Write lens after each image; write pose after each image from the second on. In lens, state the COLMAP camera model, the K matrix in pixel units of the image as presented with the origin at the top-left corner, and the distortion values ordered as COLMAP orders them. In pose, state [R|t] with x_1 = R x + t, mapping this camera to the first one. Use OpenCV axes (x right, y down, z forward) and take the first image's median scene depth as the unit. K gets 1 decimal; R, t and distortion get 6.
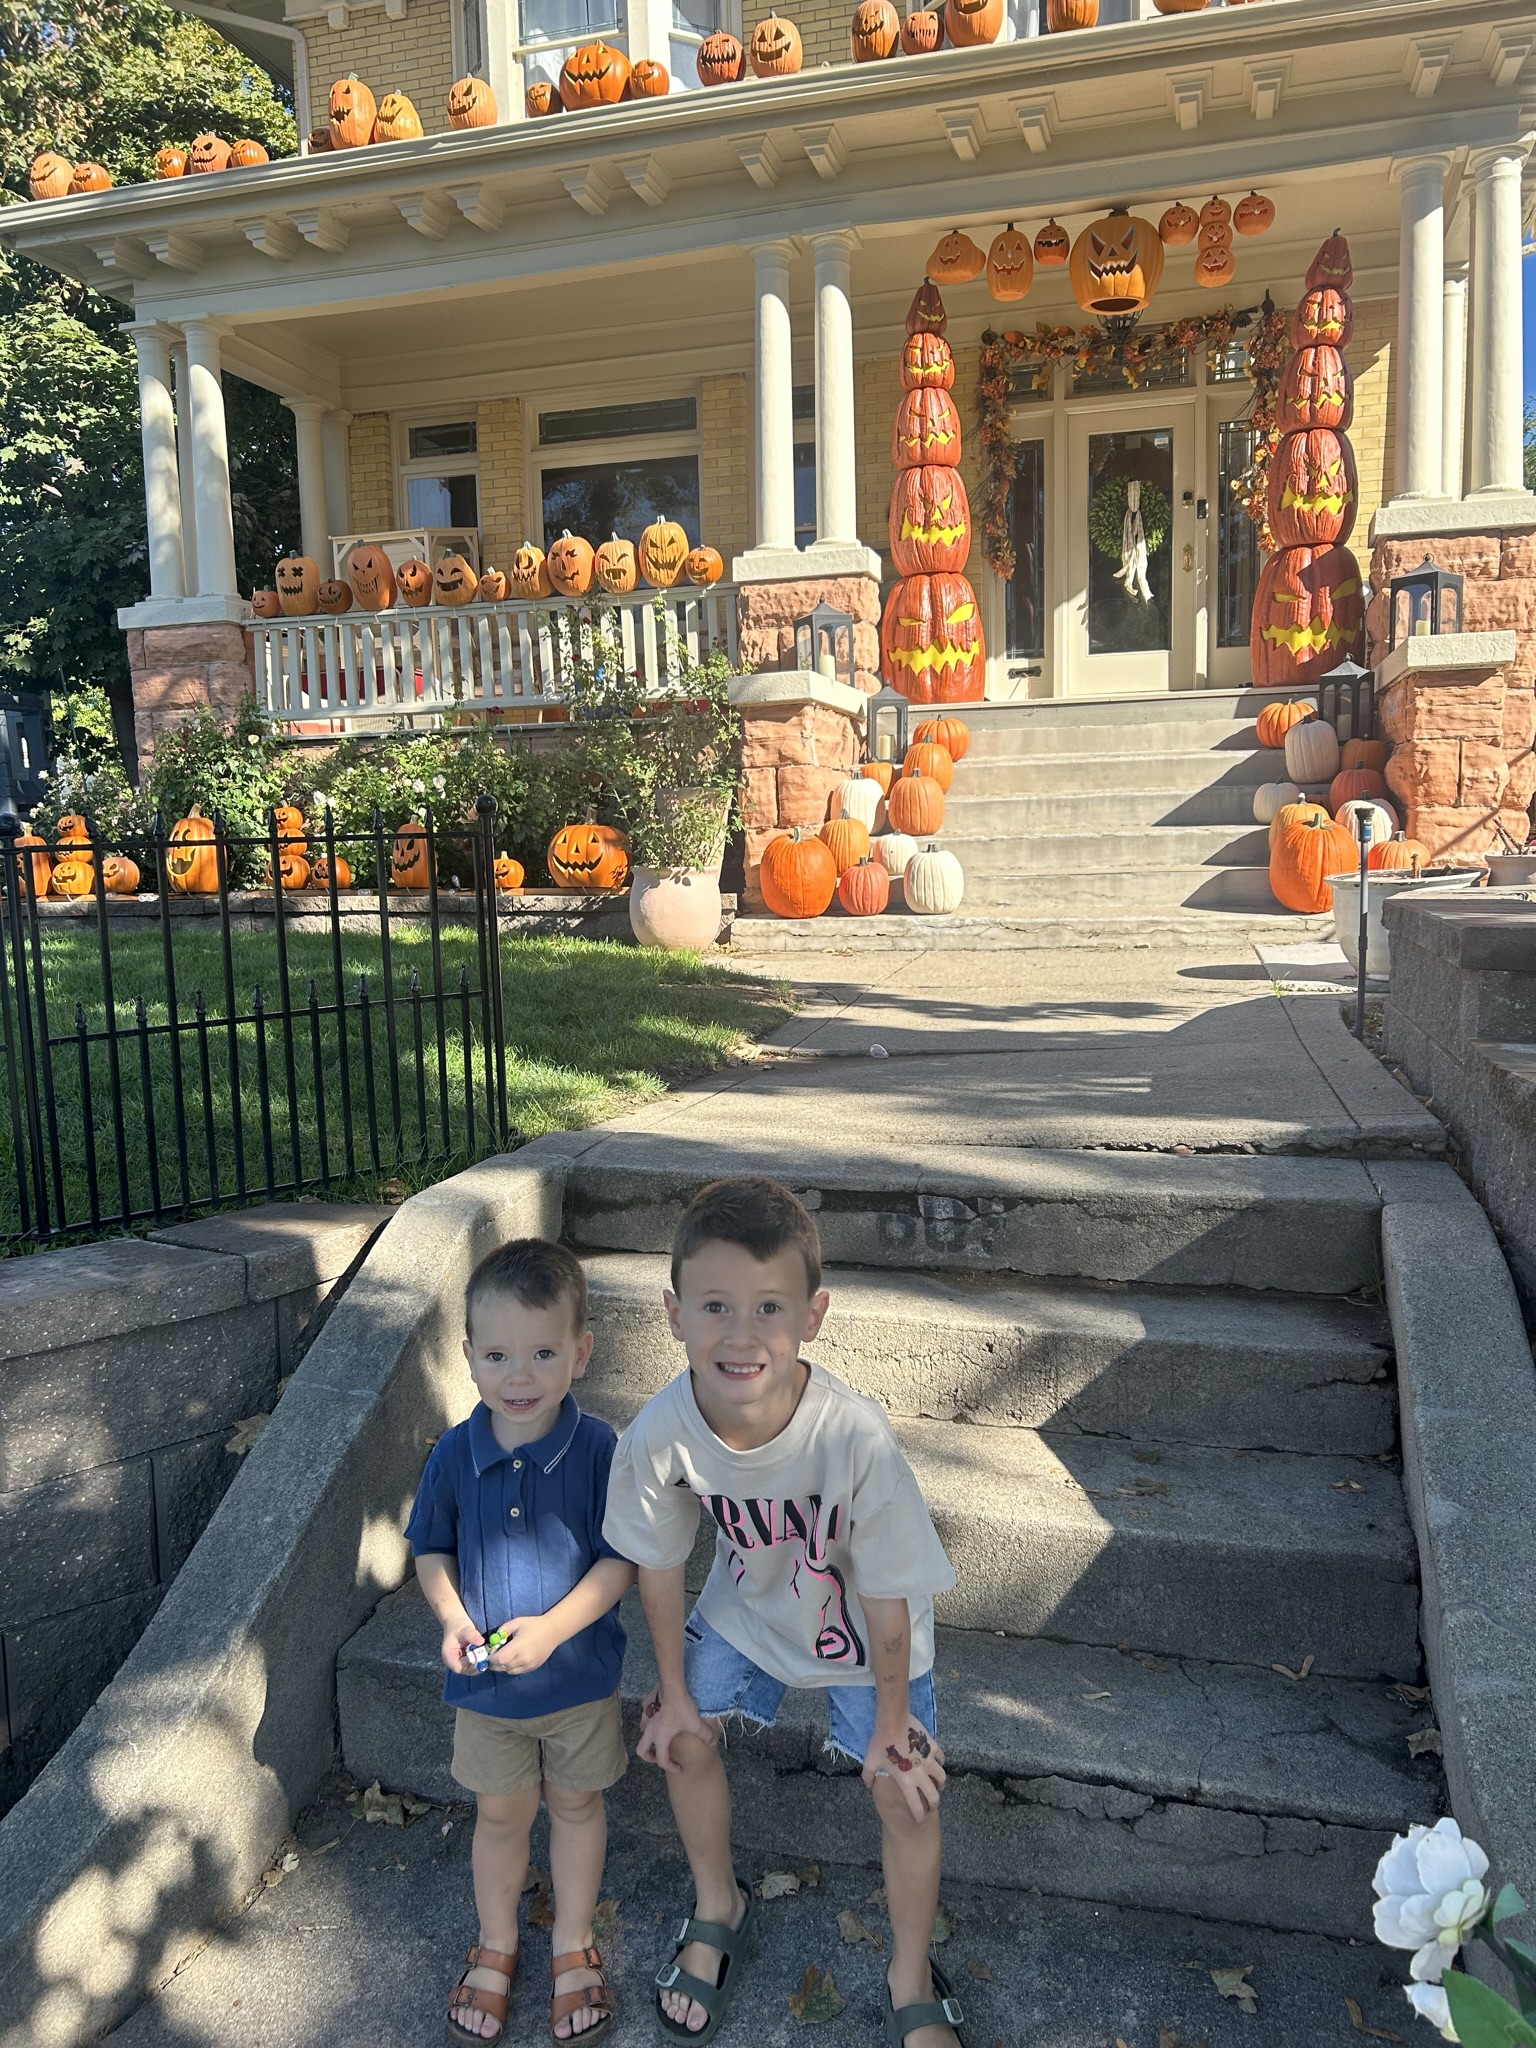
lens RADIAL K [[1500.1, 0, 768.0], [0, 1500.1, 1024.0], [0, 0, 1]] dist [0.047911, -0.051776]
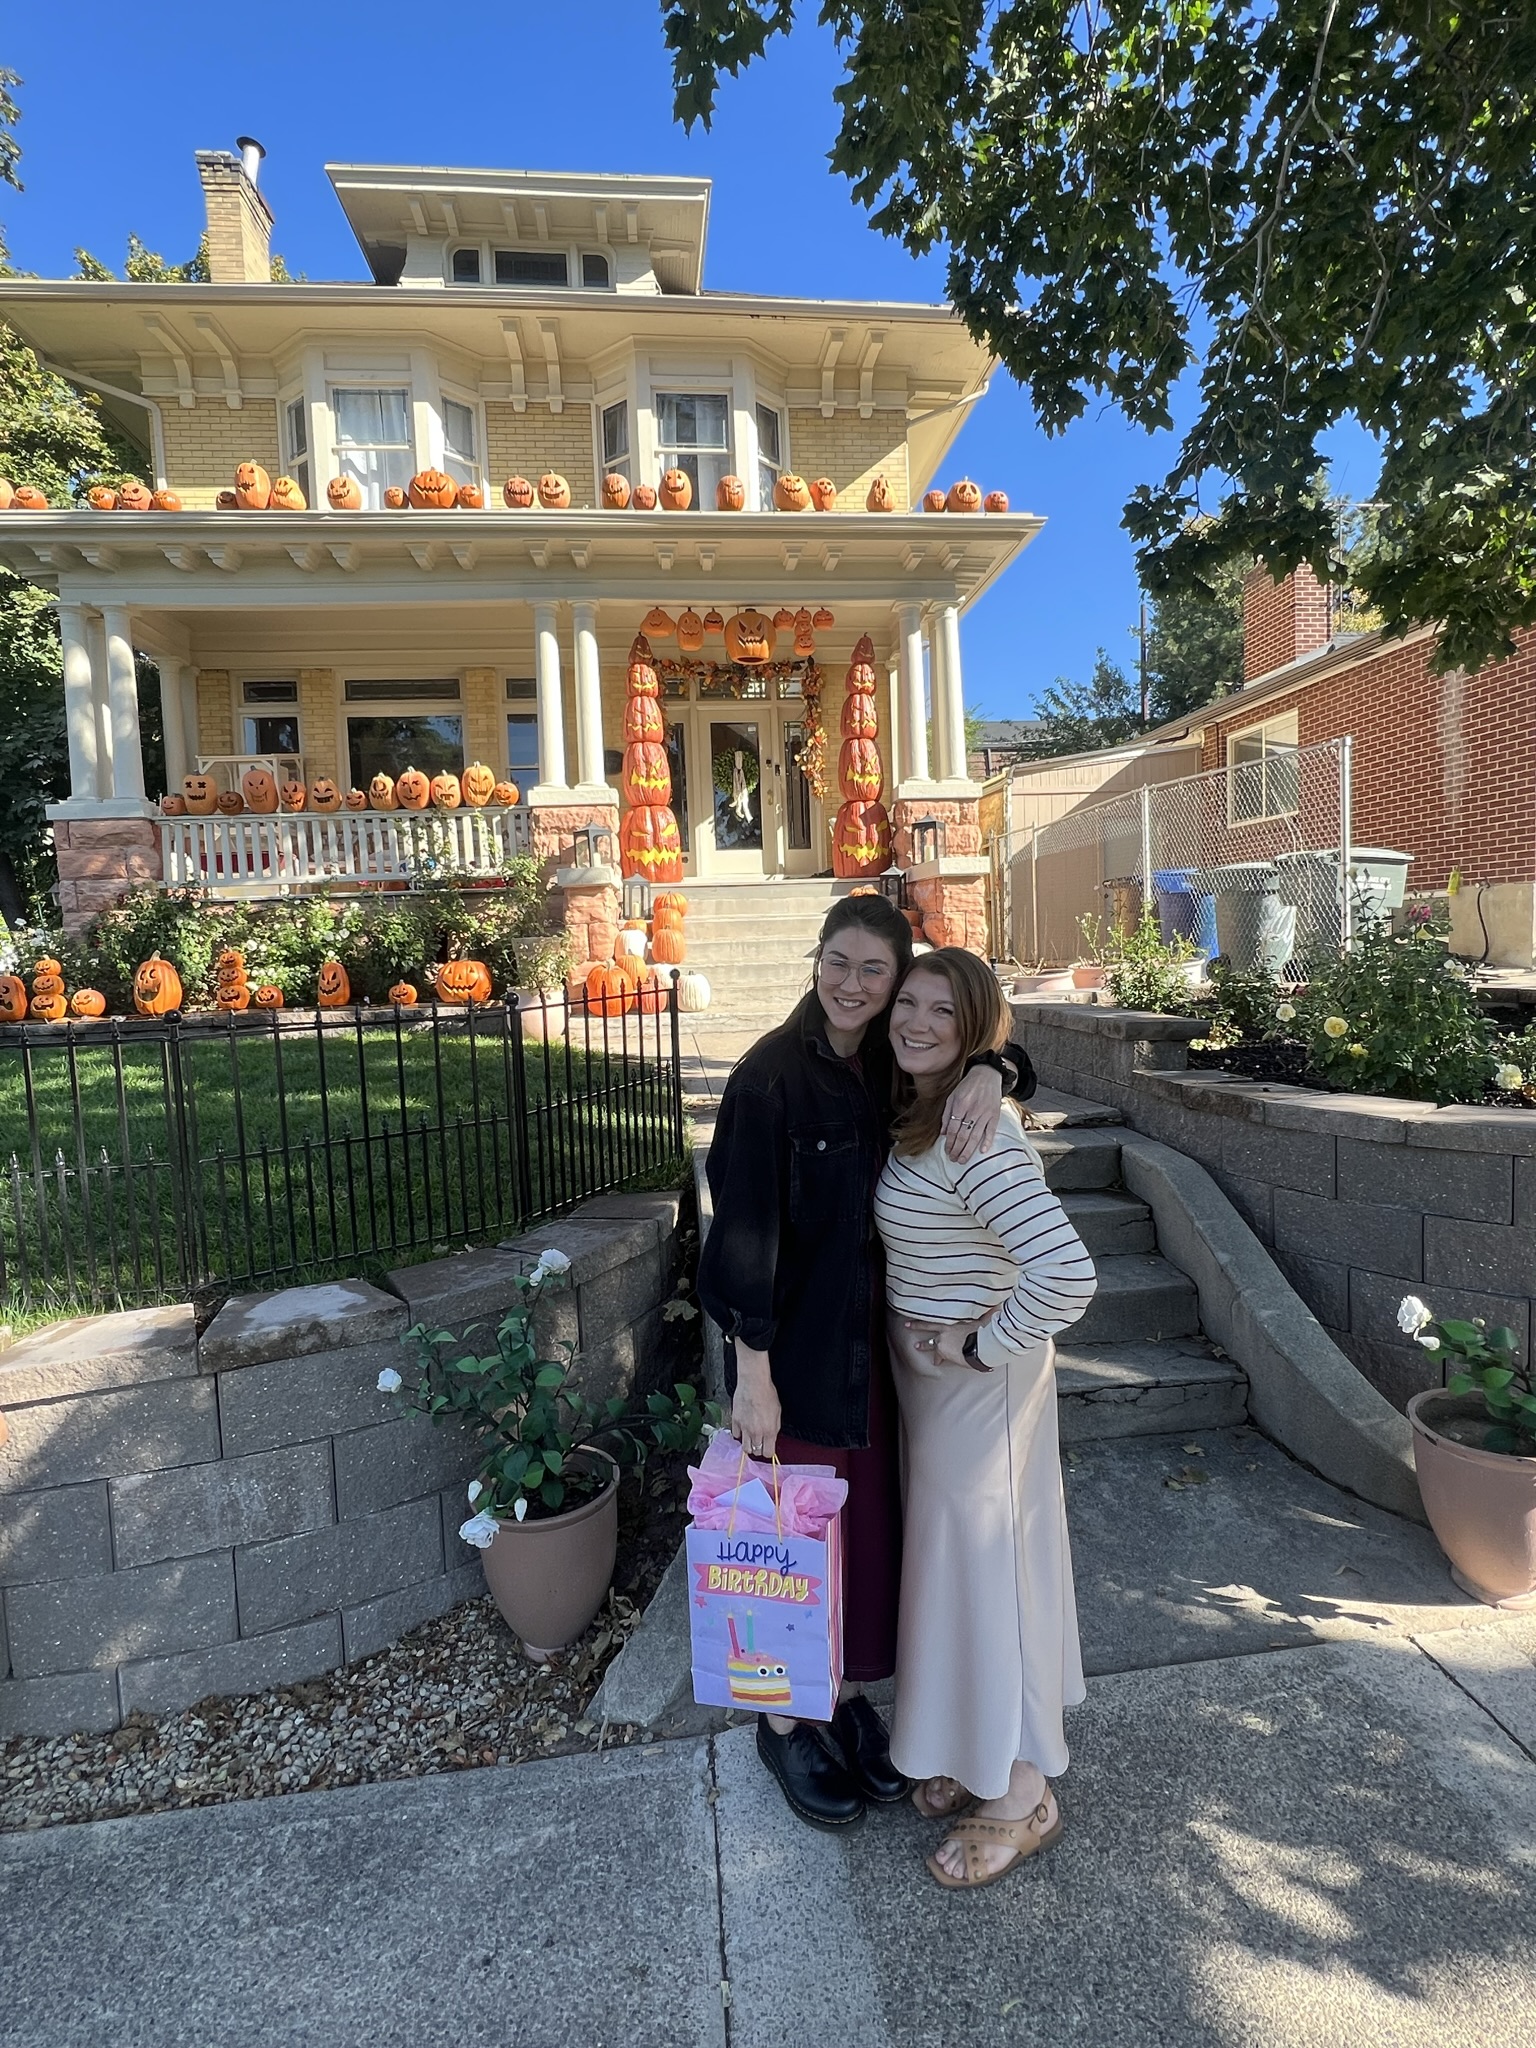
lens RADIAL K [[1008.9, 0, 768.0], [0, 1008.9, 1024.0], [0, 0, 1]] dist [-0.015023, 0.013601]
pose [[0.934765, -0.037452, 0.353287, -0.172748], [0.054598, 0.997759, -0.038689, -0.009286], [-0.351046, 0.055454, 0.934715, -0.067408]]
